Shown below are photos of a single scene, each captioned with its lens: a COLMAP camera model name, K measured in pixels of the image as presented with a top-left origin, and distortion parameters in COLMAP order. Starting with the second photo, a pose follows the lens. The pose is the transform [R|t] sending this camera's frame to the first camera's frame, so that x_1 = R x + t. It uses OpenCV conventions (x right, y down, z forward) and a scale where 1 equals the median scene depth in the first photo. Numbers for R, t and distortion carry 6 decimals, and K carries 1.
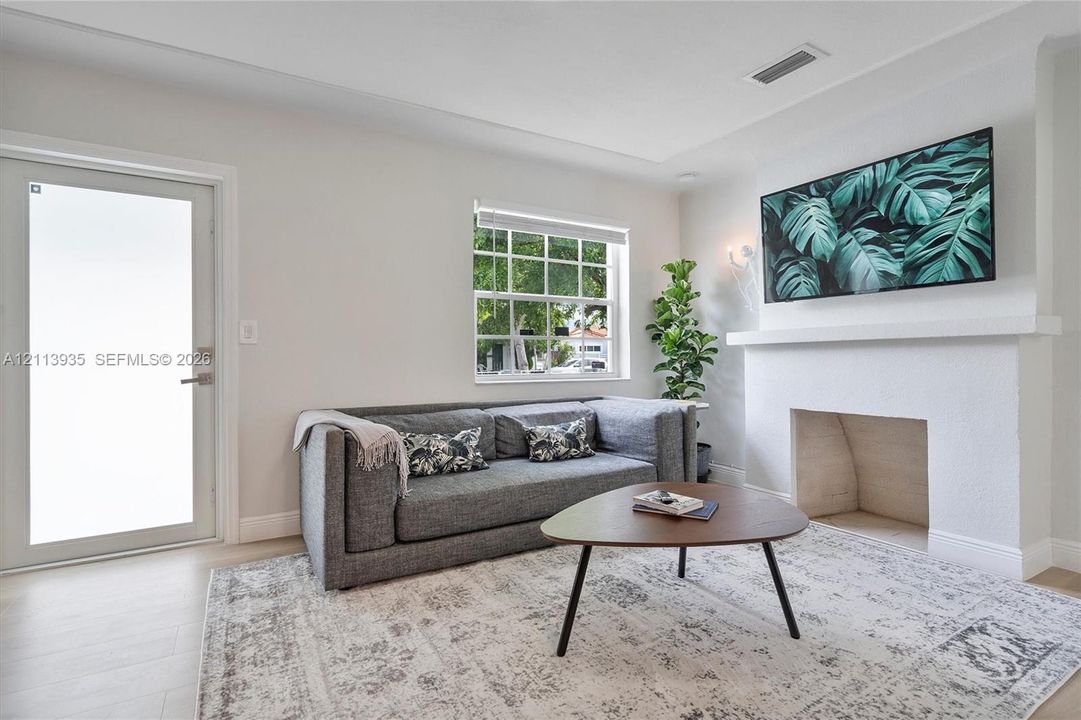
lens RADIAL K [[527.0, 0, 548.2], [0, 527.0, 350.1], [0, 0, 1]] dist [0.033910, 0.001226]
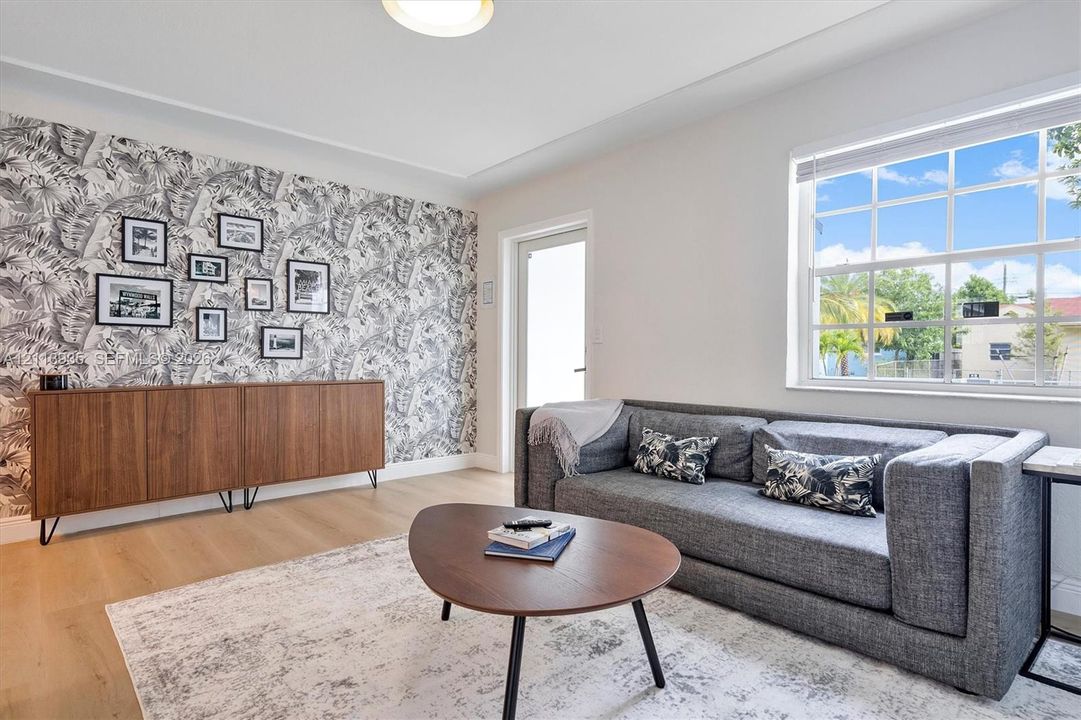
lens RADIAL K [[588.5, 0, 566.9], [0, 588.5, 352.8], [0, 0, 1]] dist [0.020837, 0.002397]
pose [[0.209831, 0.000101, -0.977738, 0.453017], [0.009154, 0.999956, 0.002068, 0.004980], [0.977695, -0.009384, 0.209821, 0.351090]]
